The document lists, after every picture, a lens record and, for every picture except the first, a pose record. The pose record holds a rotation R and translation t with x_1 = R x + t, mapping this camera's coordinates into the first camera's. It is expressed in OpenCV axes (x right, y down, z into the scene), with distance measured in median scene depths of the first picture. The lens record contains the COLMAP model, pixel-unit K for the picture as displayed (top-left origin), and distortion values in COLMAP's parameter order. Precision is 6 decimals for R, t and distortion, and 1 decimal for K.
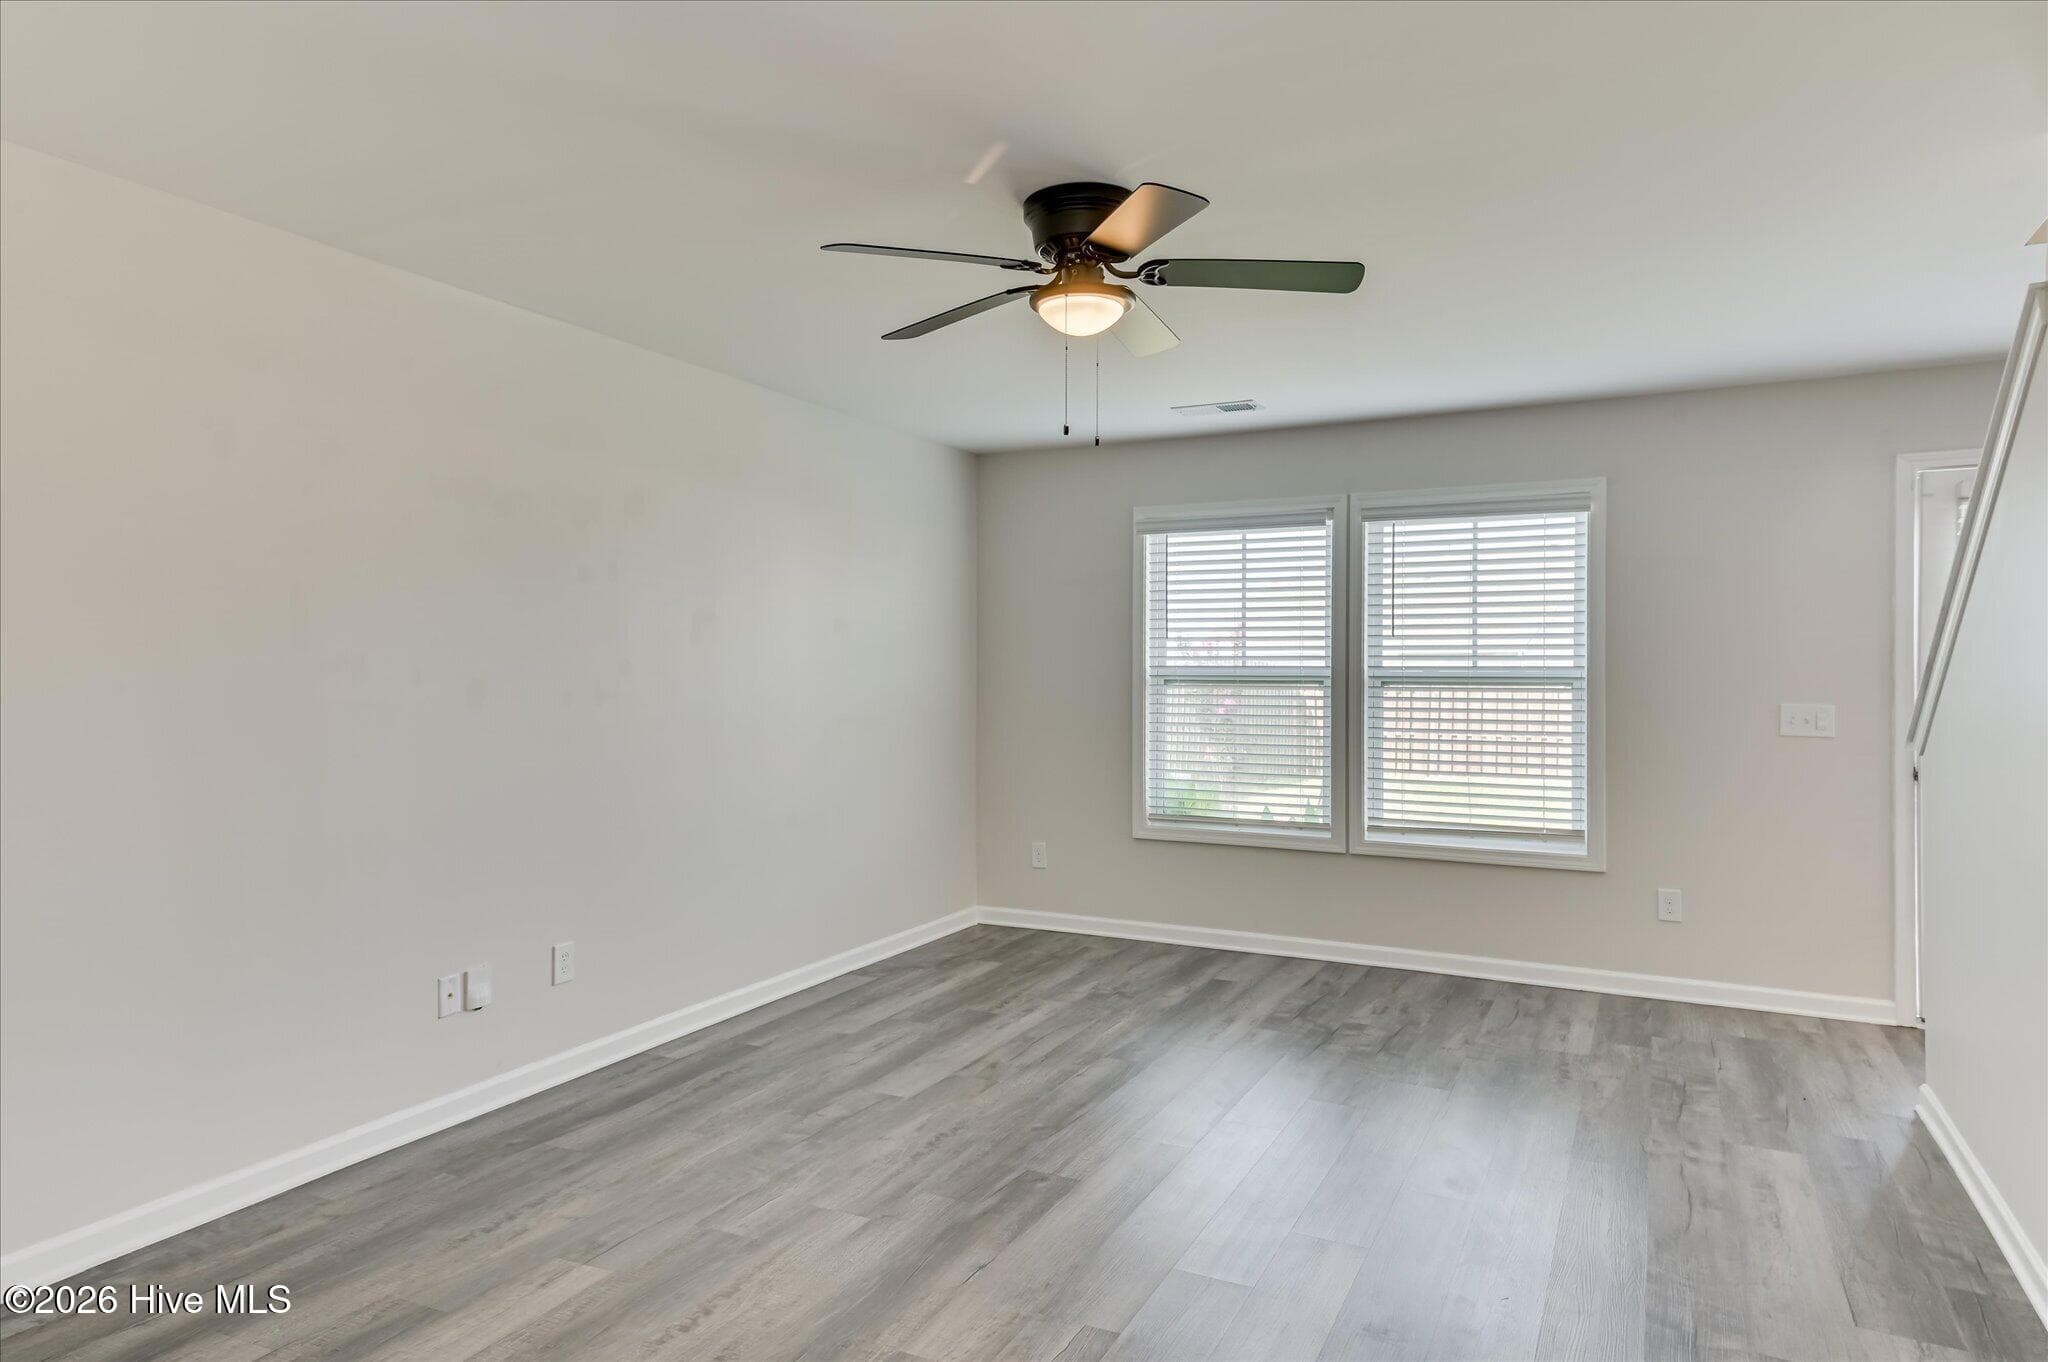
lens RADIAL K [[1252.7, 0, 1012.5], [0, 1252.7, 675.9], [0, 0, 1]] dist [0.065881, -0.000179]
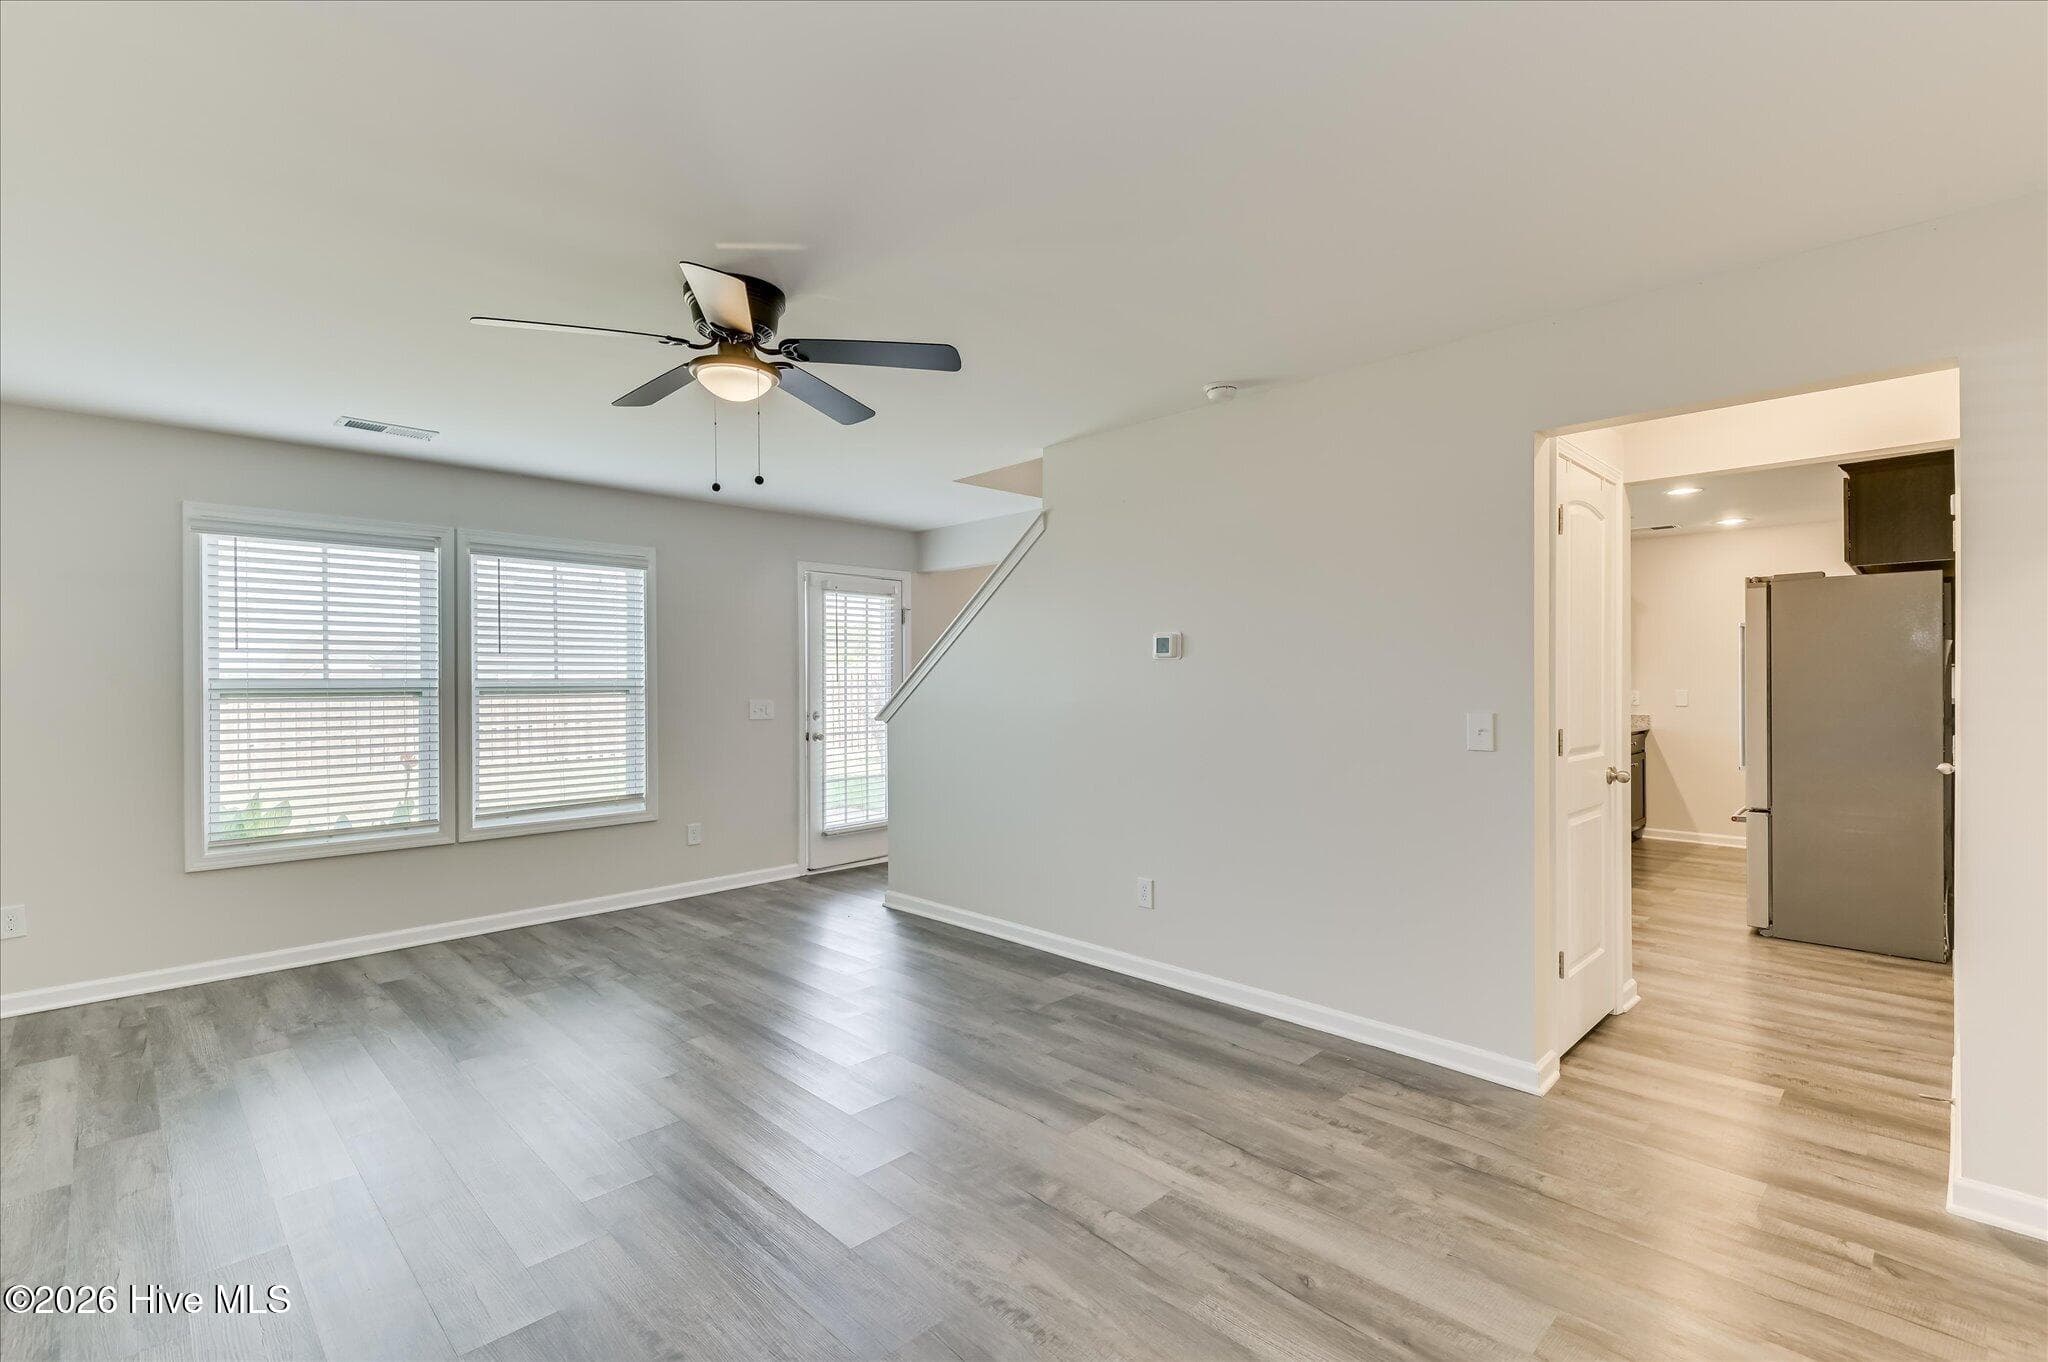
lens RADIAL K [[925.6, 0, 1040.2], [0, 925.6, 673.3], [0, 0, 1]] dist [0.019966, -0.009873]
pose [[0.315047, 0.002250, 0.949073, -0.469235], [0.010287, 0.999930, -0.005786, -0.002415], [-0.949020, 0.011585, 0.315002, 0.295676]]
